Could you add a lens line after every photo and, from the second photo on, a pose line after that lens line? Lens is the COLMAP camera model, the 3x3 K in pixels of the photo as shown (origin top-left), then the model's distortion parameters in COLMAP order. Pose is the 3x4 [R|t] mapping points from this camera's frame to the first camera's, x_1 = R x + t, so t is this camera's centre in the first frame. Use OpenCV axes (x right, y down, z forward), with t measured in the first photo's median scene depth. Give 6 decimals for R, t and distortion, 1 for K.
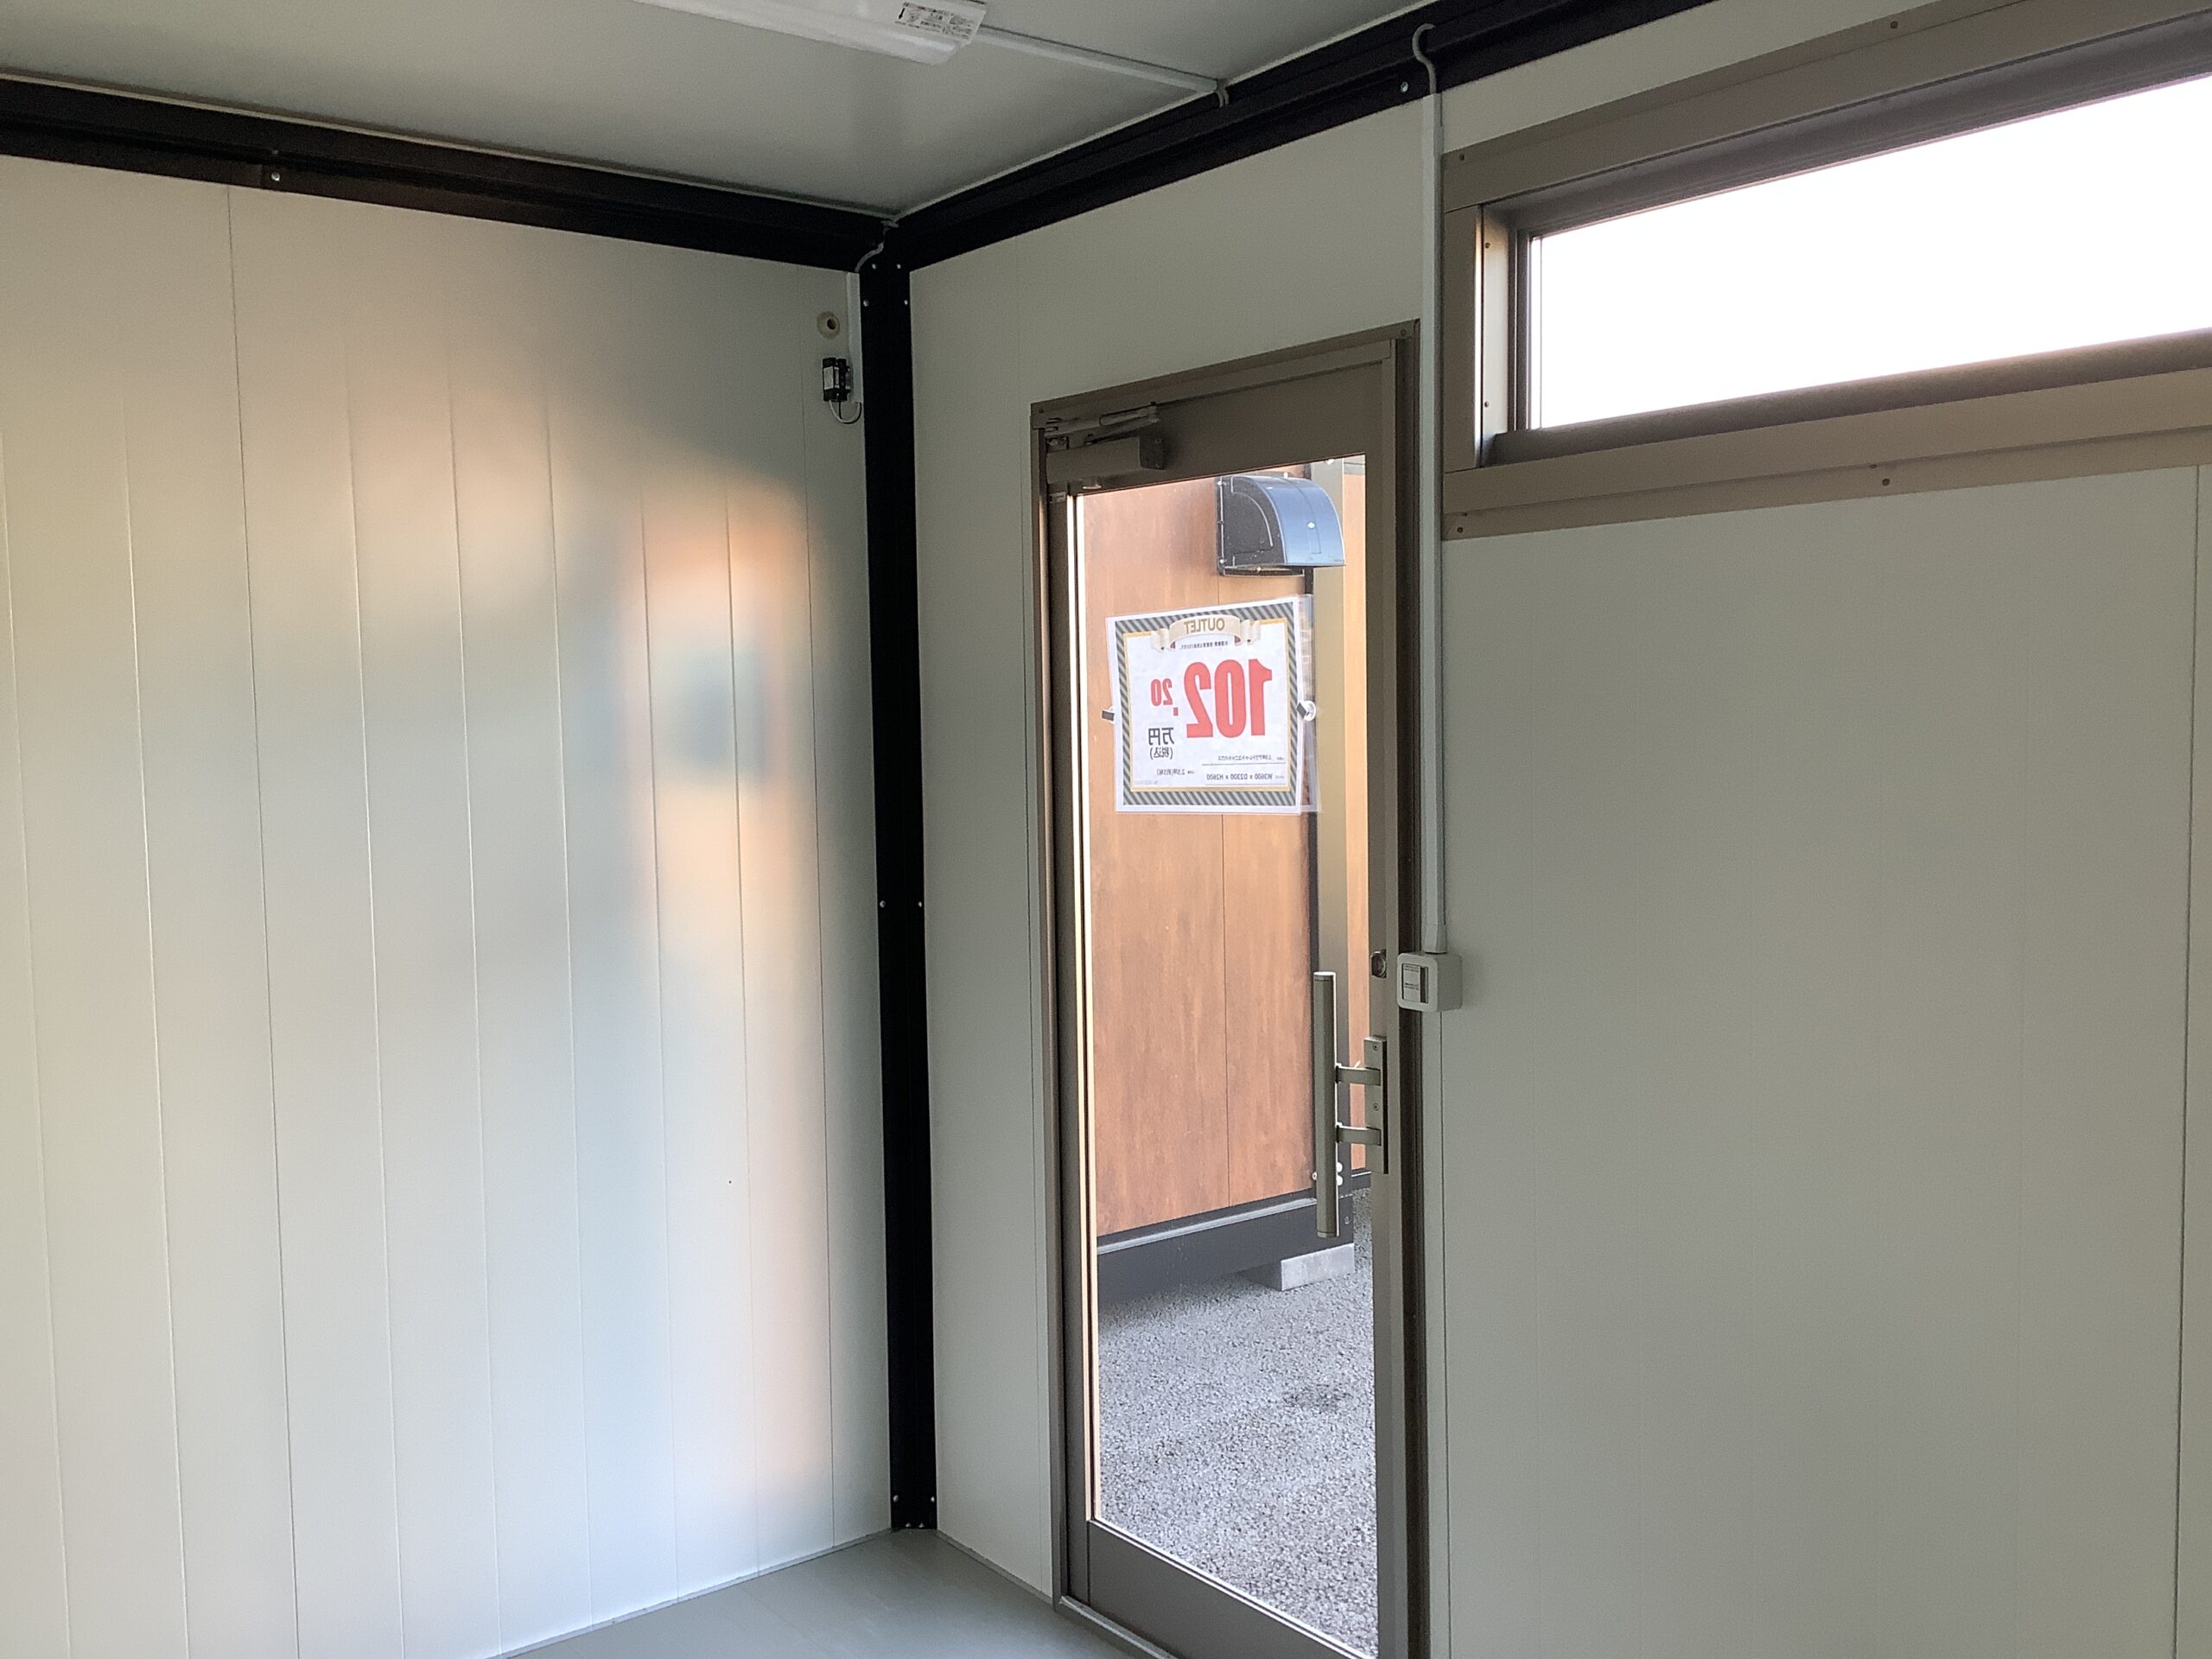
lens RADIAL K [[1980.9, 0, 1124.7], [0, 1980.9, 878.3], [0, 0, 1]] dist [0.094184, -0.140750]
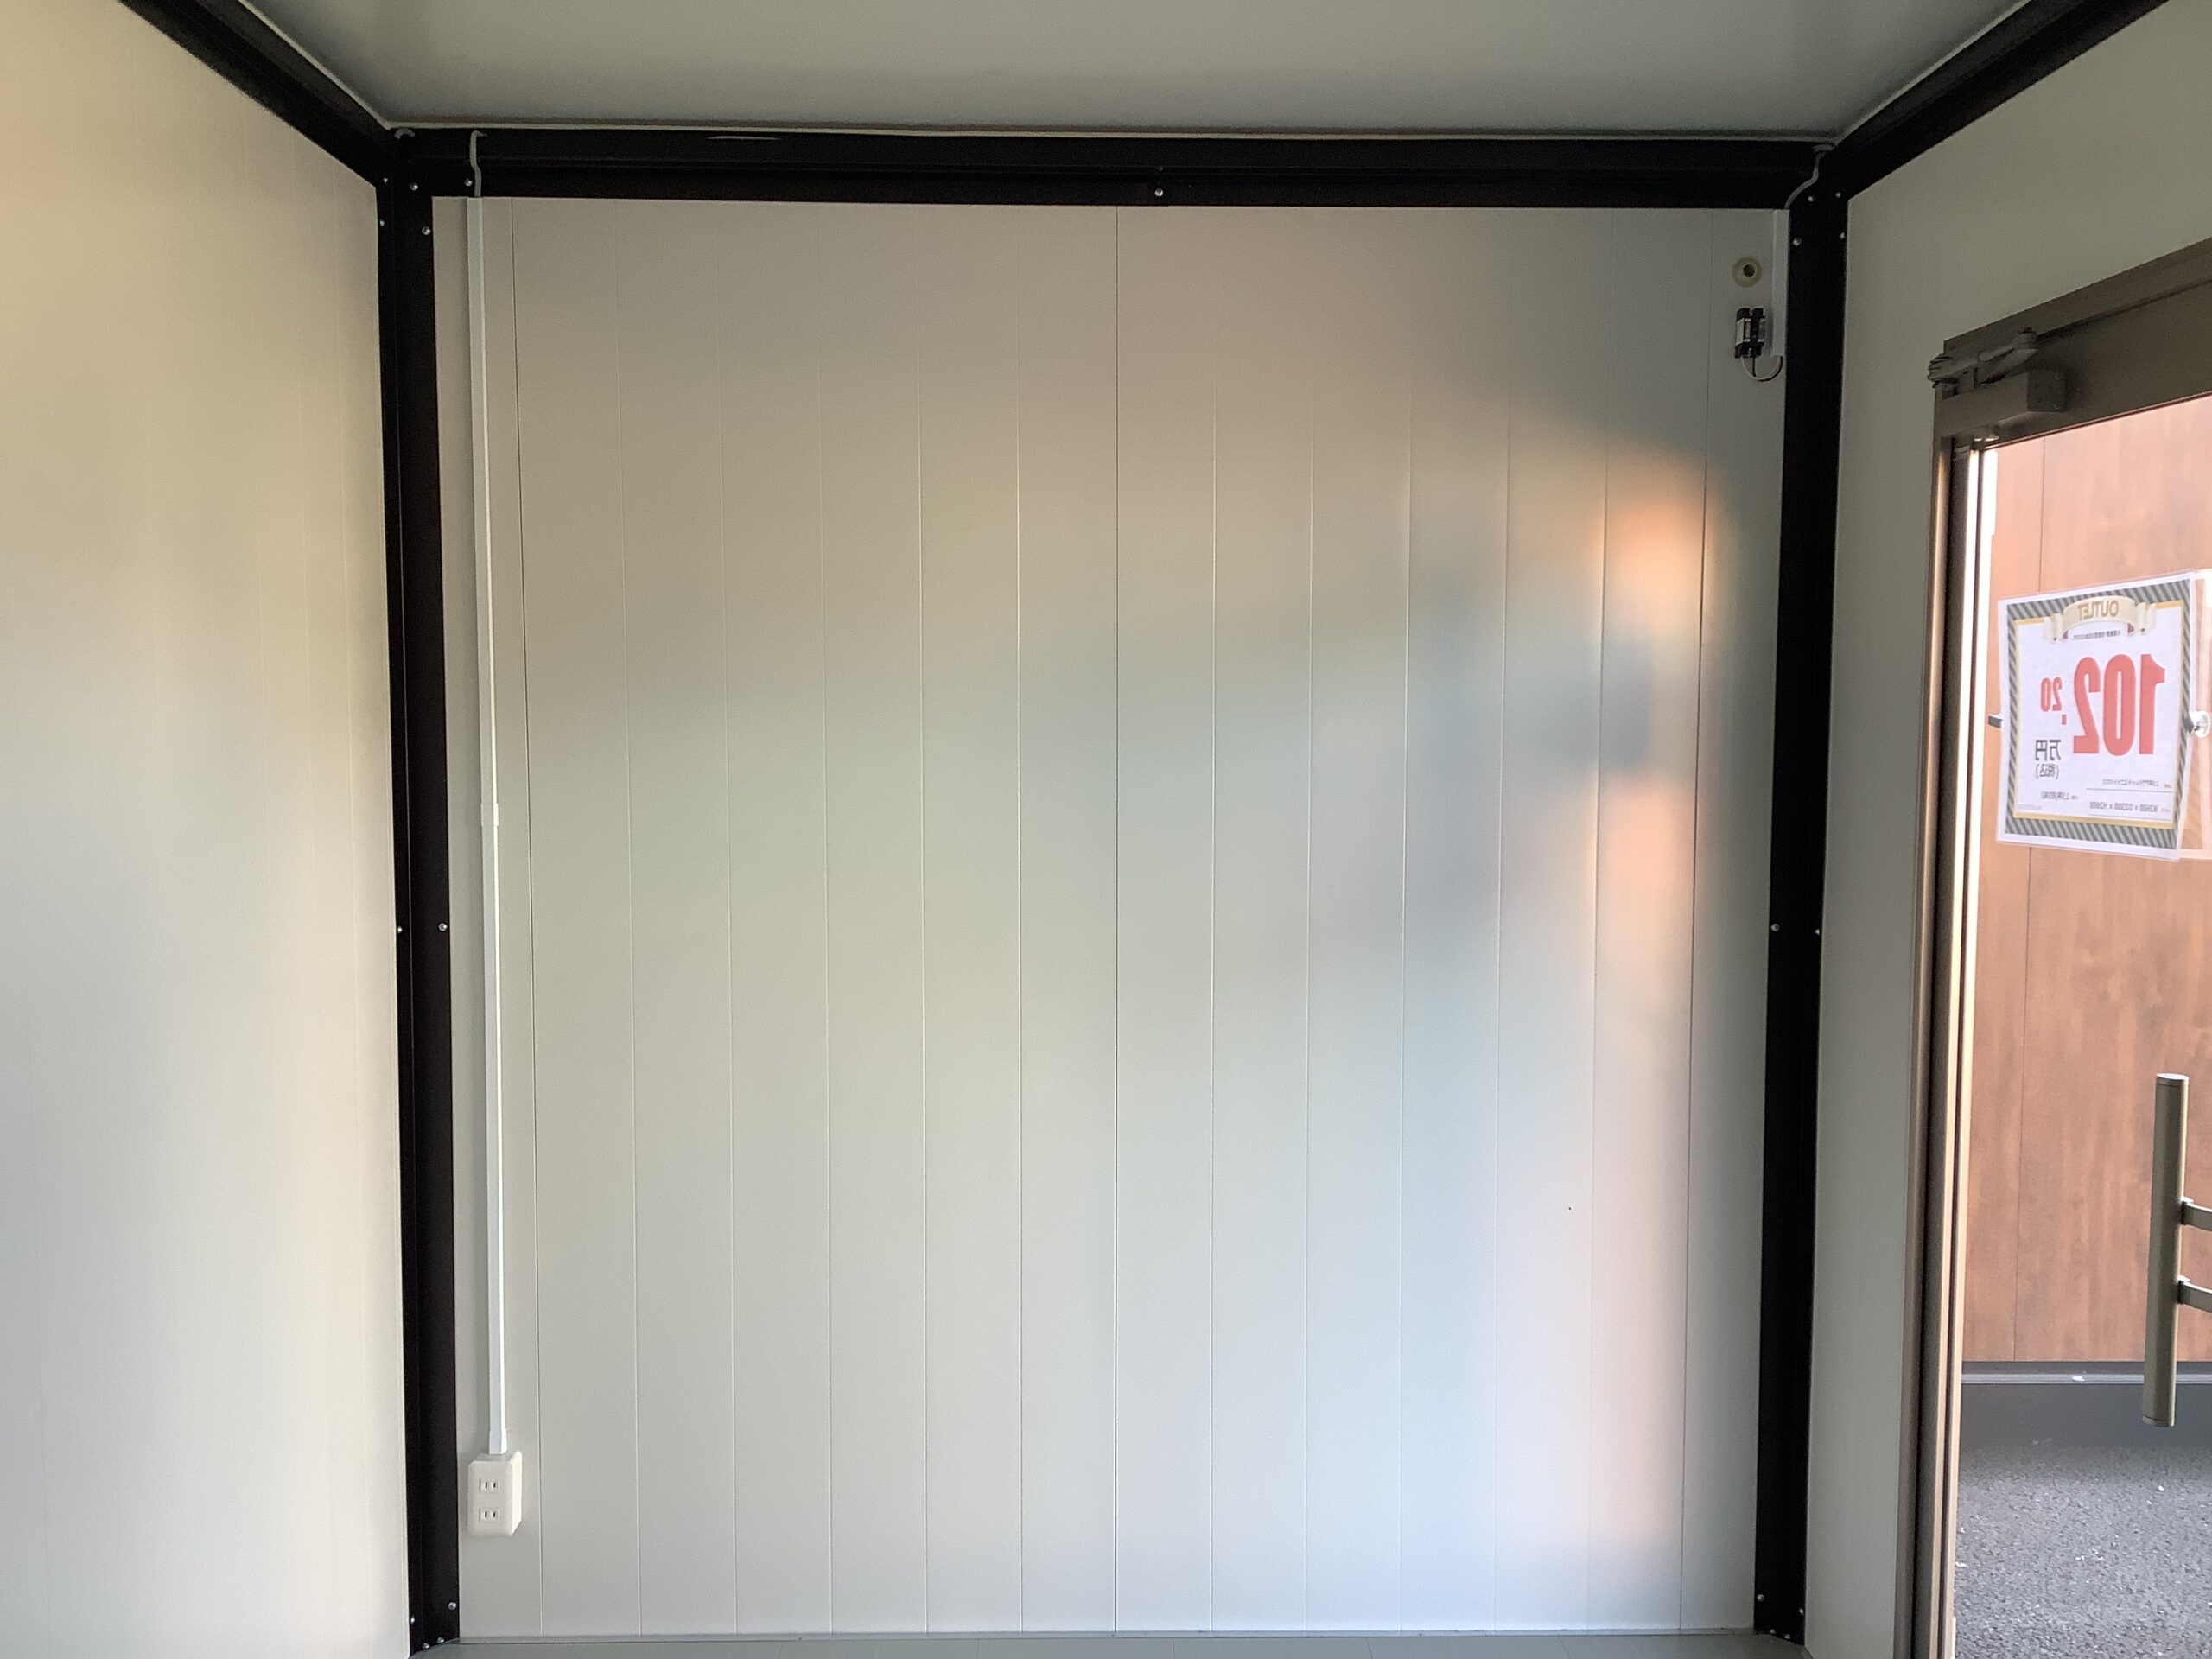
lens RADIAL K [[1980.9, 0, 1045.5], [0, 1980.9, 876.0], [0, 0, 1]] dist [0.094184, -0.140750]
pose [[0.782935, 0.085379, -0.616217, 0.200635], [-0.081448, 0.996079, 0.034527, -0.016602], [0.616749, 0.023157, 0.786819, 0.123211]]
